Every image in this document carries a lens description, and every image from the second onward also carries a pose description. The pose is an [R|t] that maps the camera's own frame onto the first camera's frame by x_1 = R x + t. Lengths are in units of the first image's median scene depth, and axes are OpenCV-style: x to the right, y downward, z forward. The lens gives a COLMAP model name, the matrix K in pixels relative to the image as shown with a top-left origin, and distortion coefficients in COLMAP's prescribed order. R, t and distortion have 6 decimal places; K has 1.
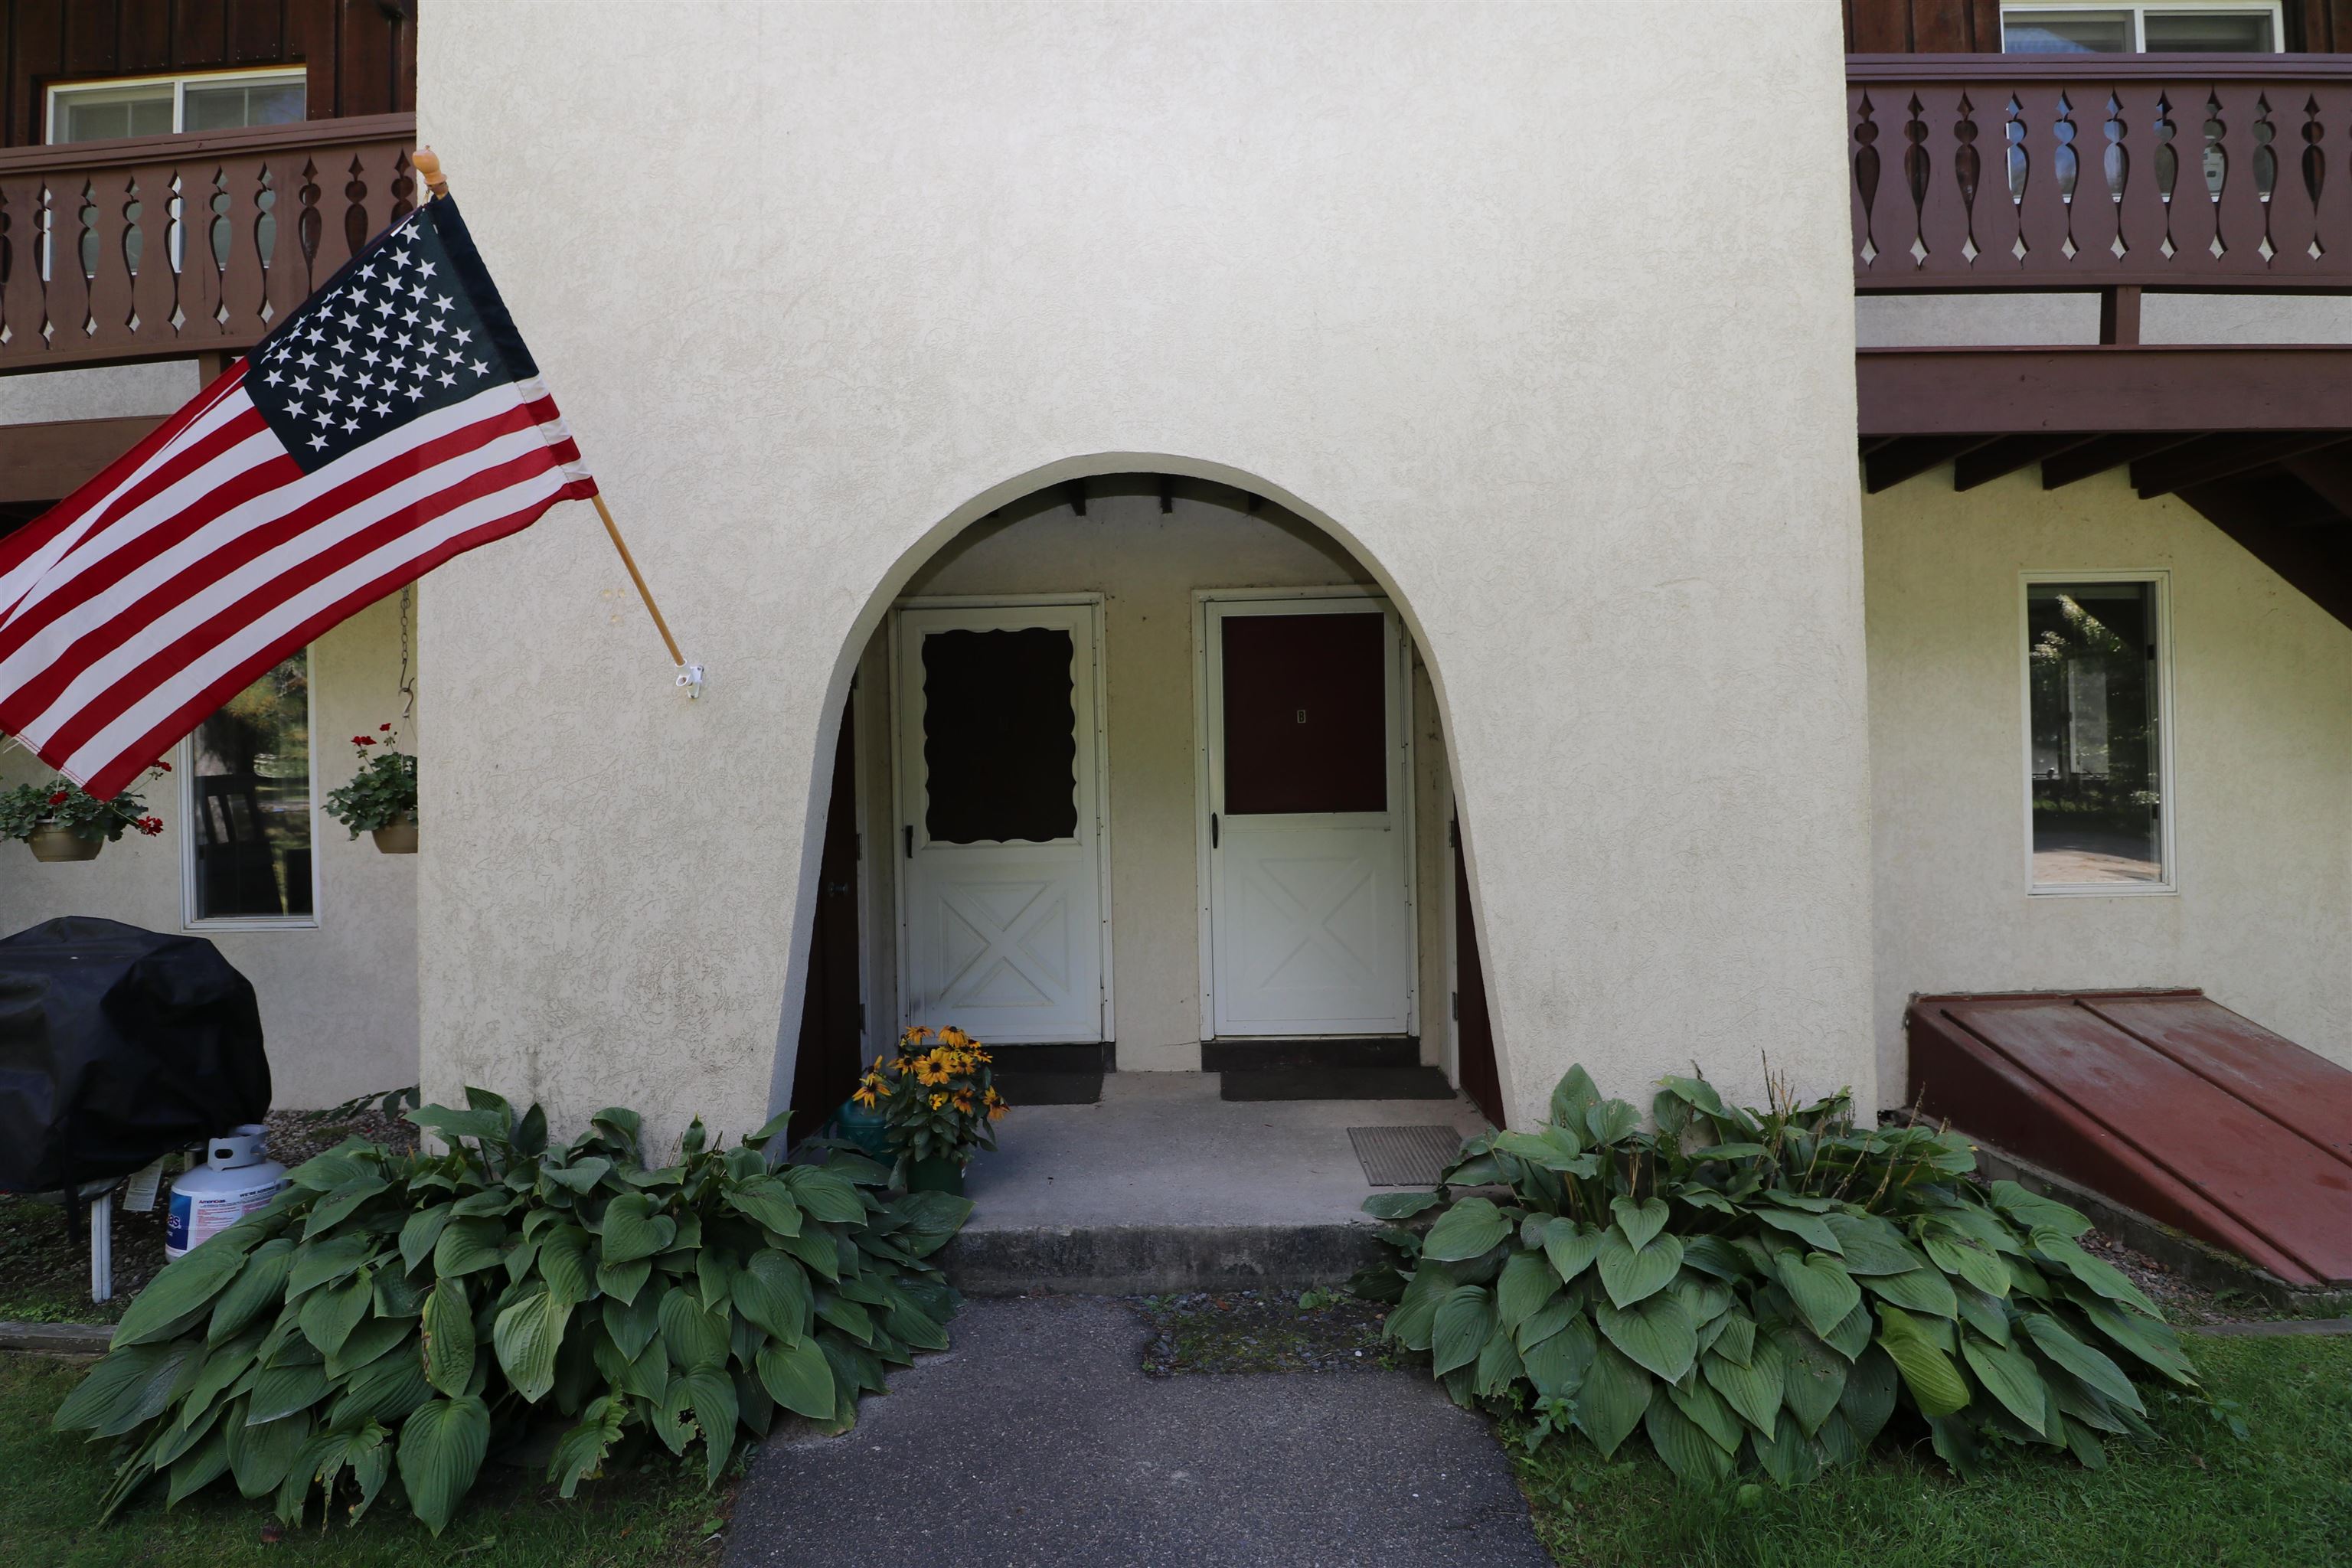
lens RADIAL K [[1088.1, 0, 1163.4], [0, 1088.1, 783.8], [0, 0, 1]] dist [-0.000693, -0.012574]
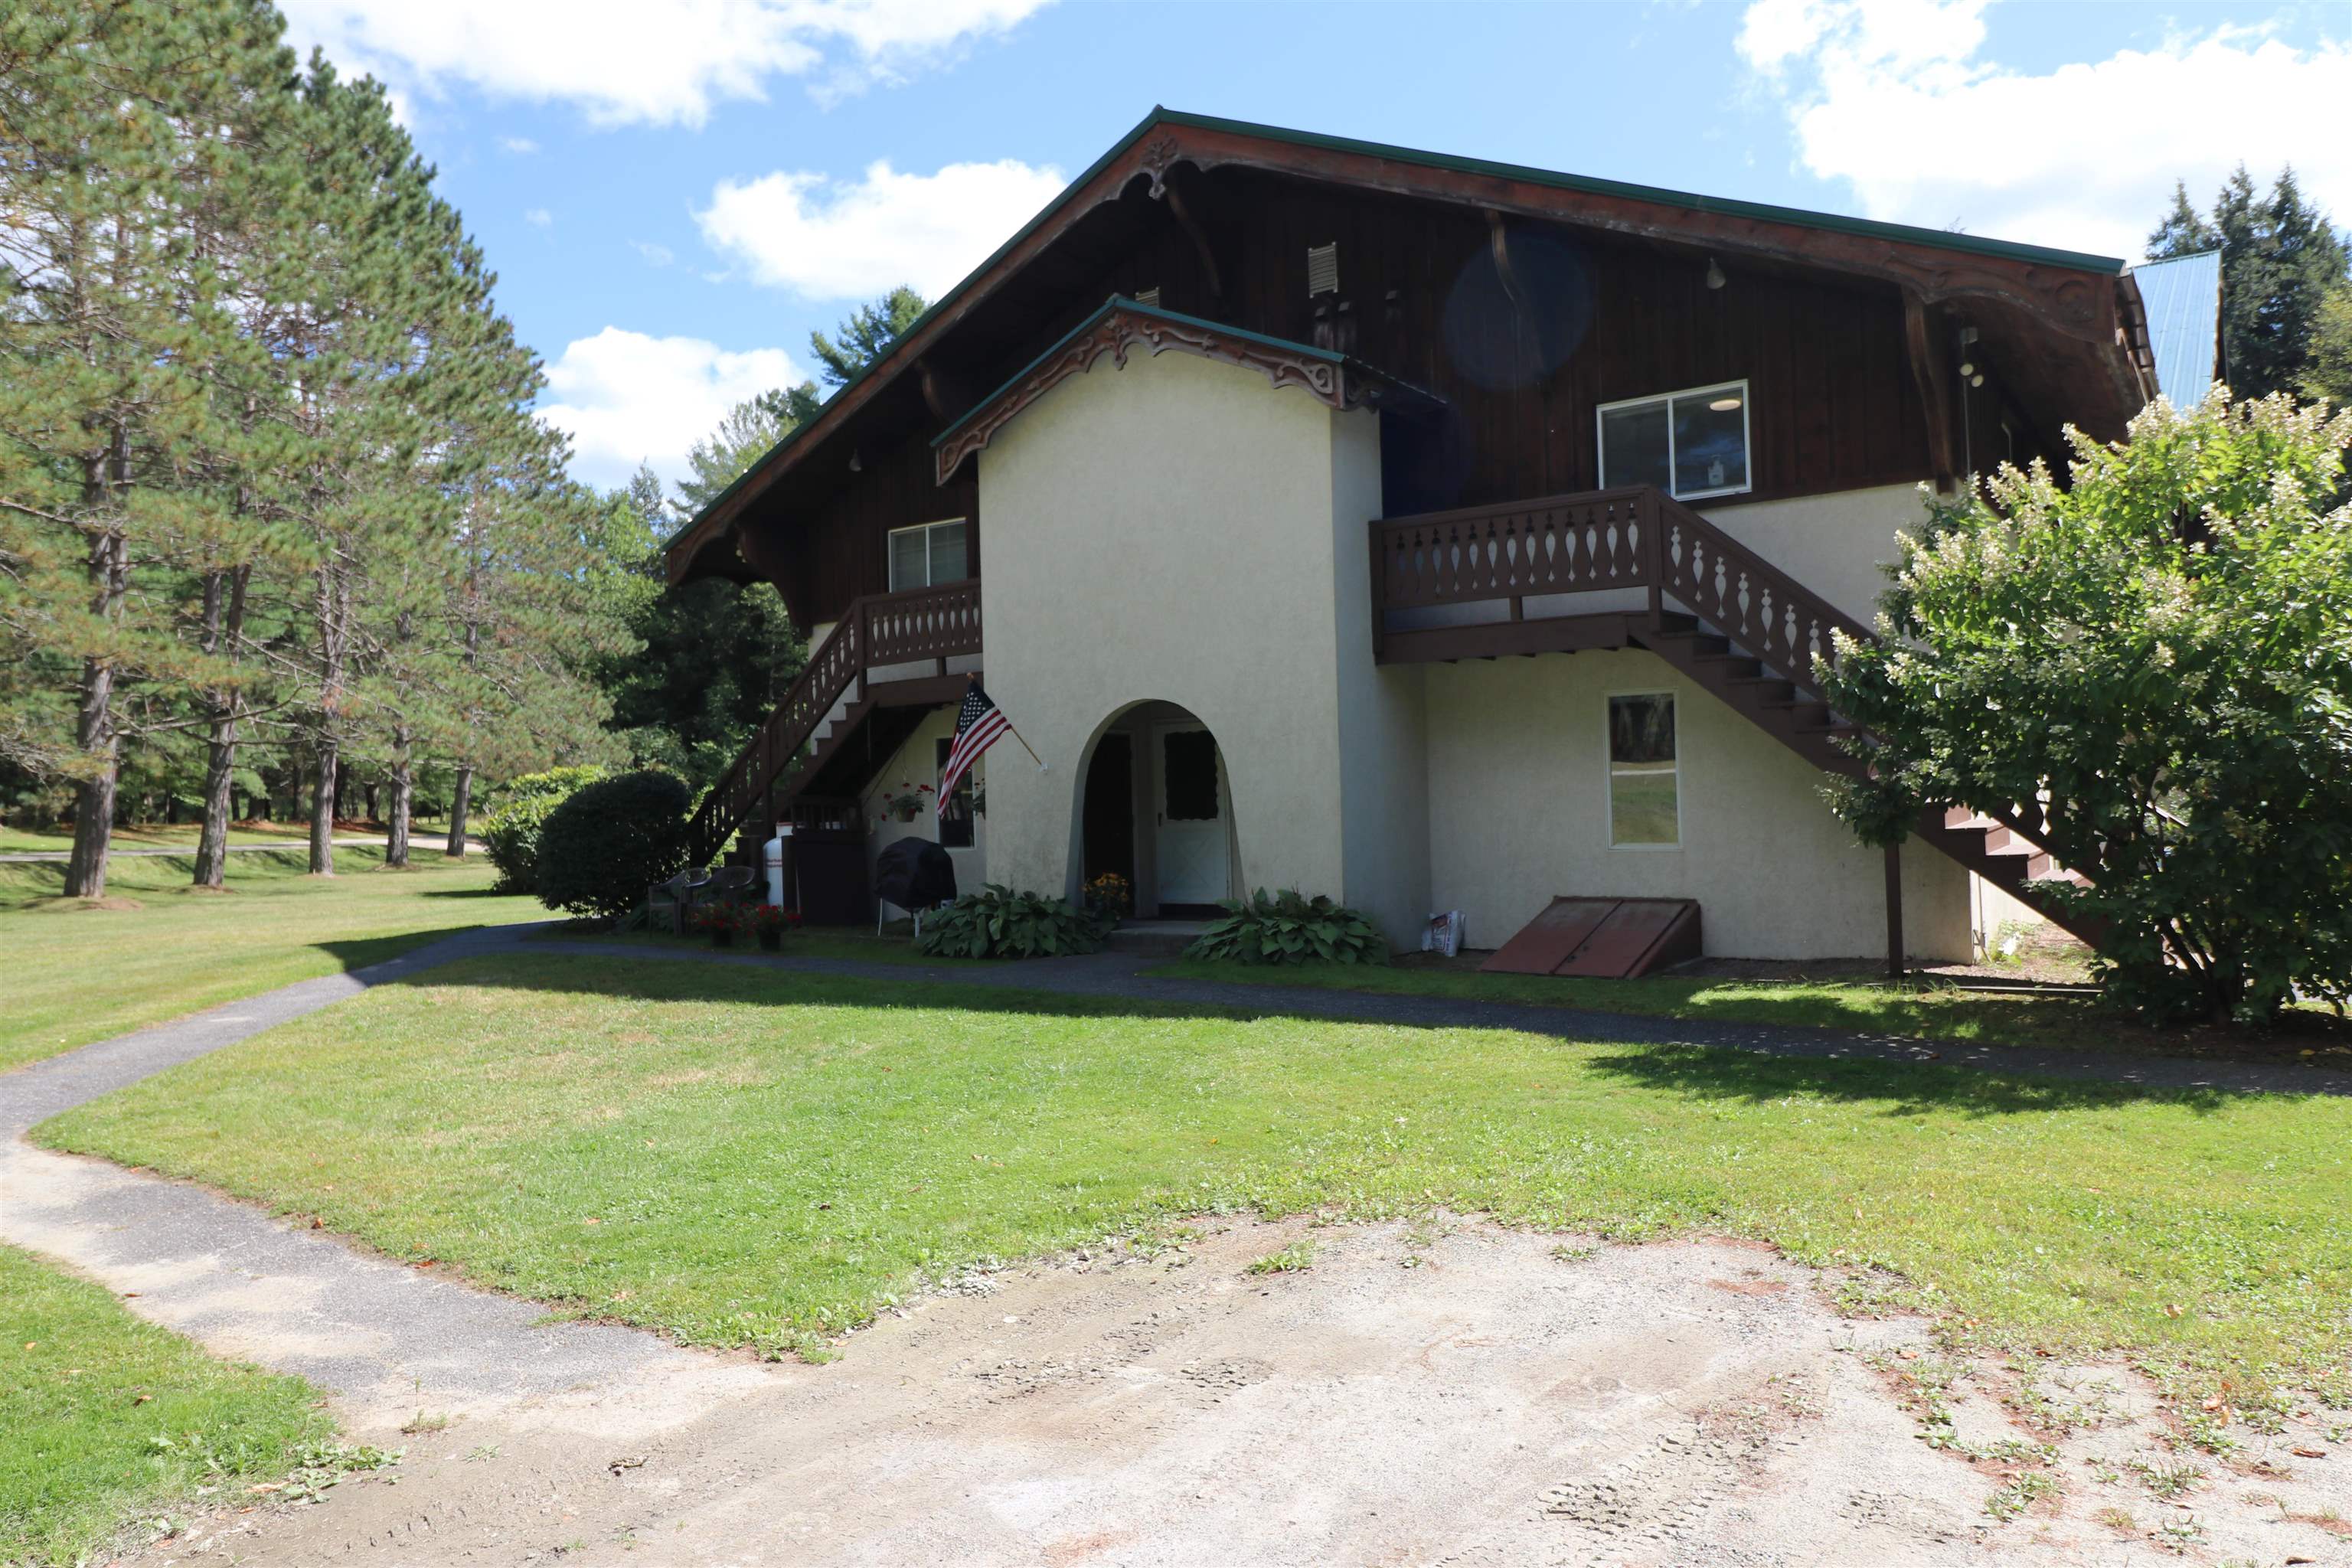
lens RADIAL K [[1525.9, 0, 1160.5], [0, 1525.9, 783.5], [0, 0, 1]] dist [-0.012096, 0.003506]
pose [[0.829259, -0.005697, -0.558835, 1.756257], [0.010332, 0.999933, 0.005138, -0.046934], [0.558769, -0.010034, 0.829263, -1.920588]]
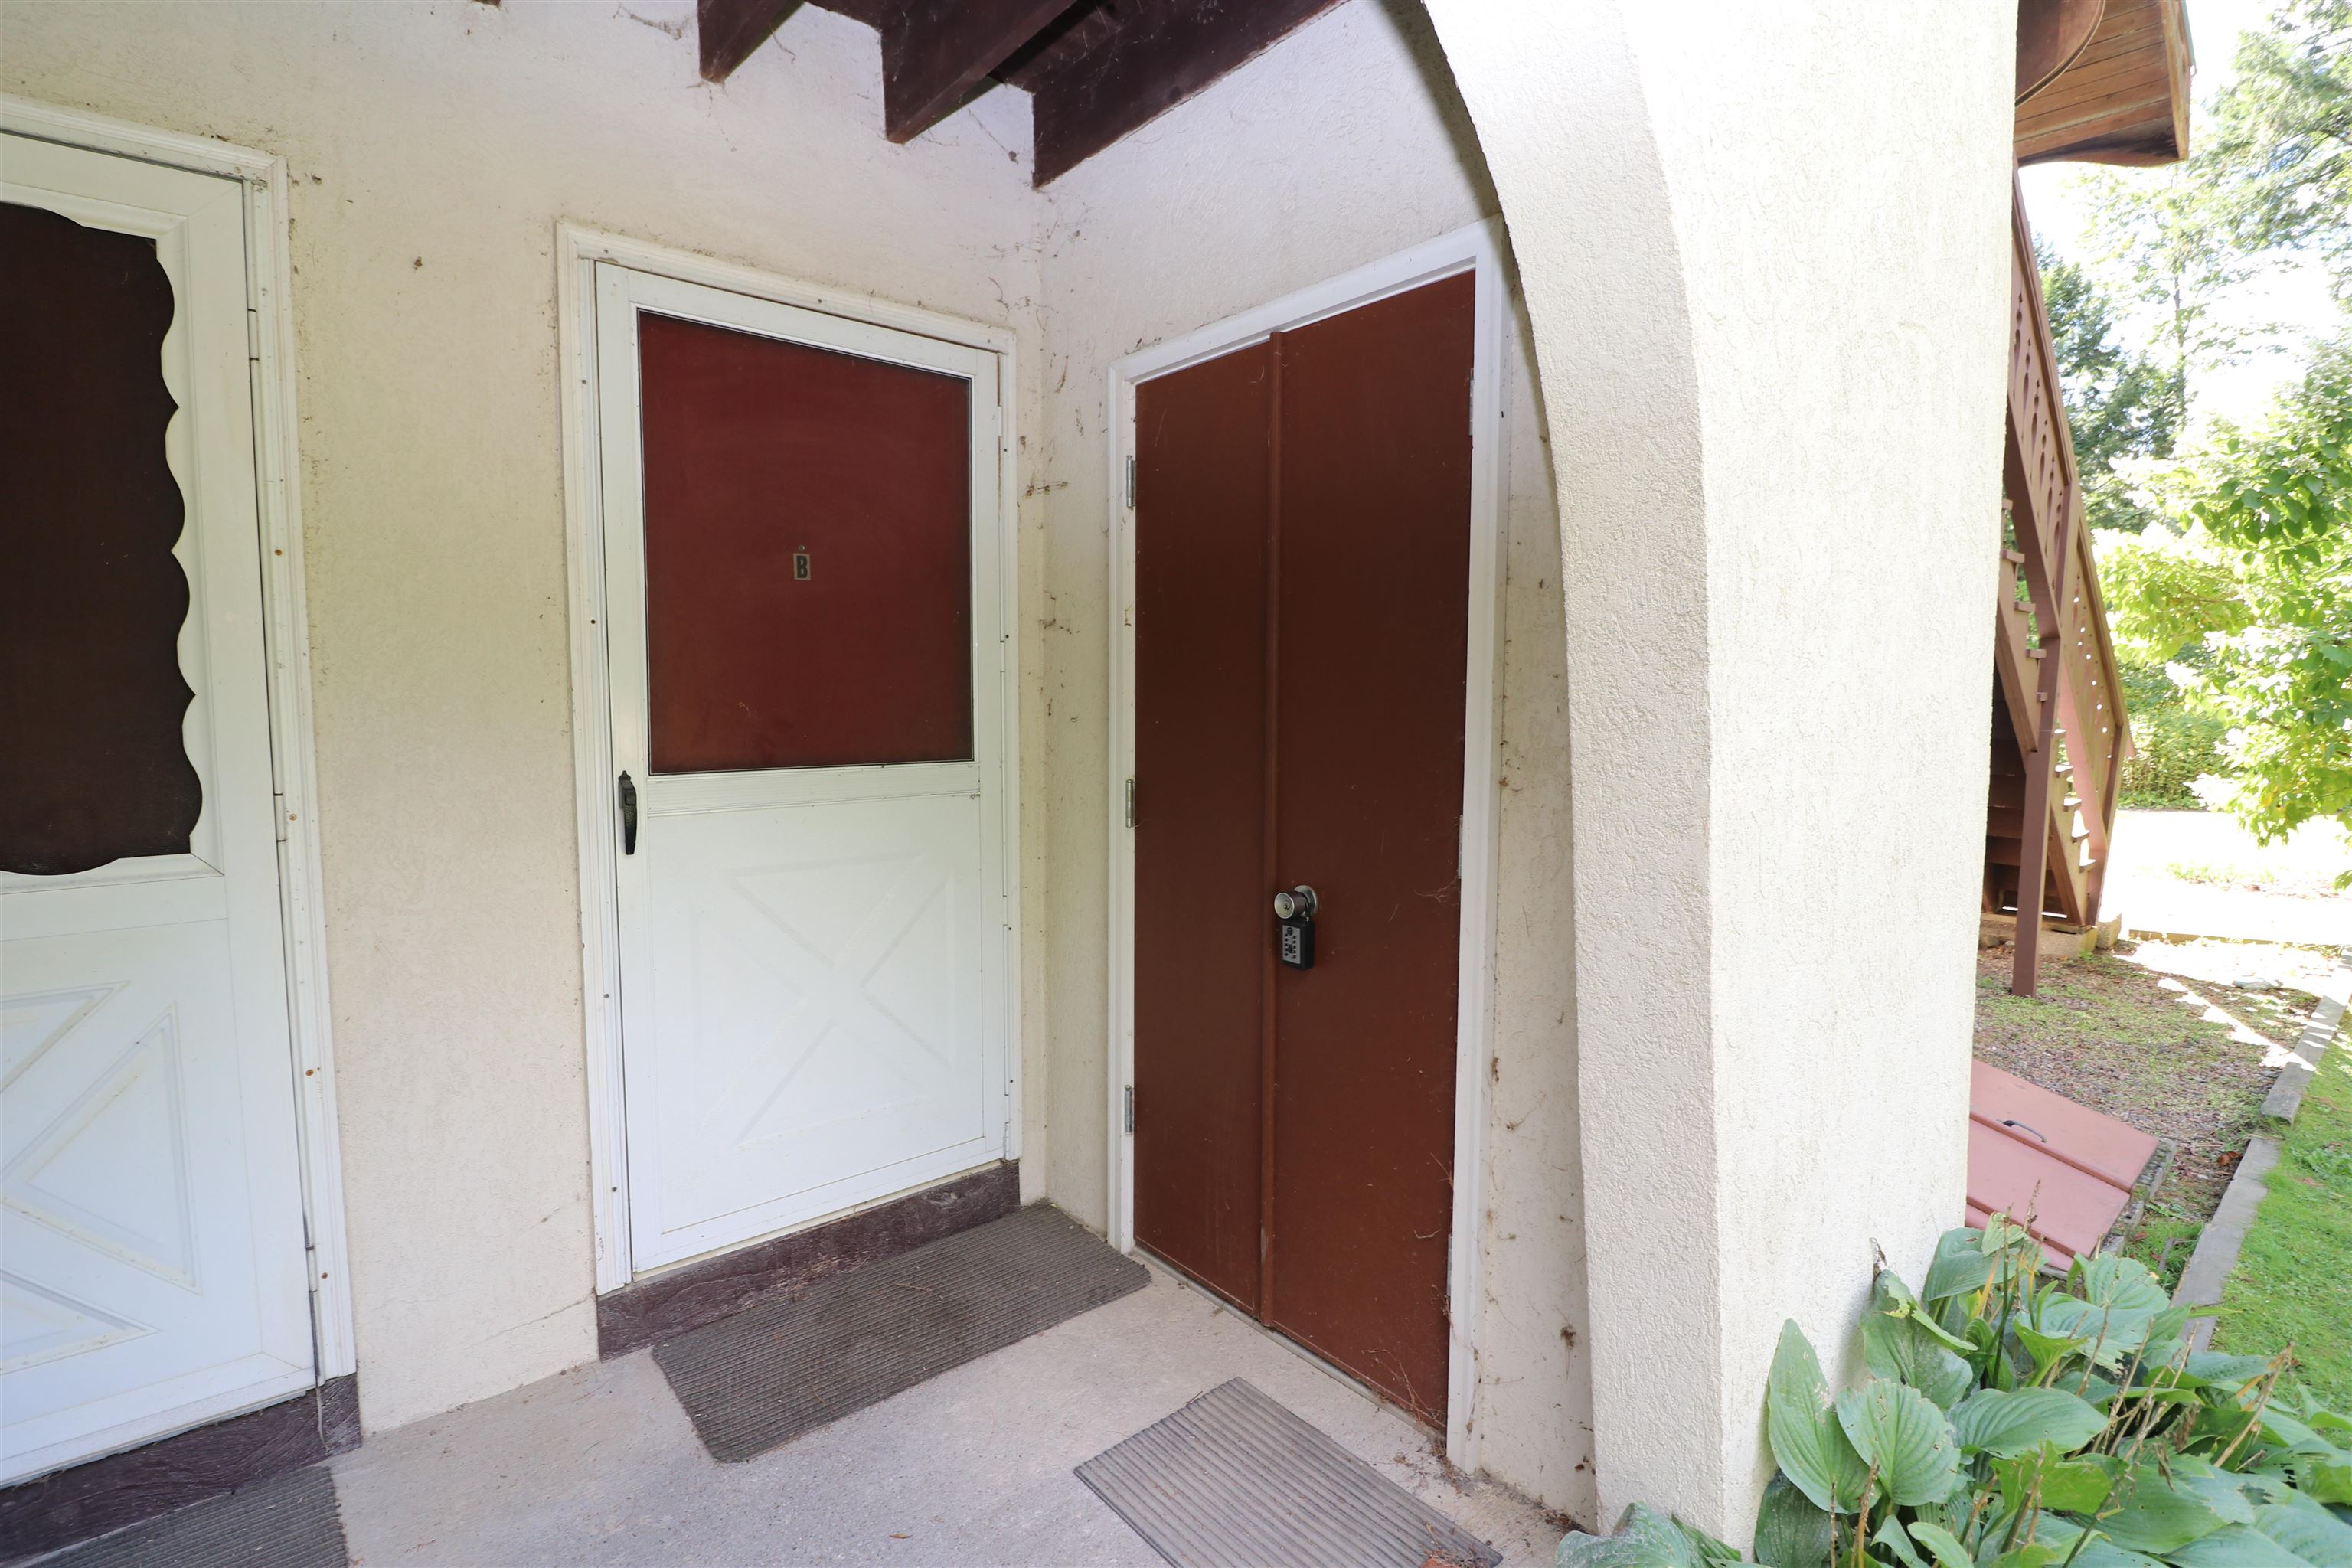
lens RADIAL K [[1088.1, 0, 1155.5], [0, 1088.1, 780.7], [0, 0, 1]] dist [-0.000693, -0.012574]
pose [[0.745855, -0.030639, 0.665403, -0.085566], [-0.018820, 0.997573, 0.067030, -0.002827], [-0.665842, -0.062517, 0.743468, 0.566084]]
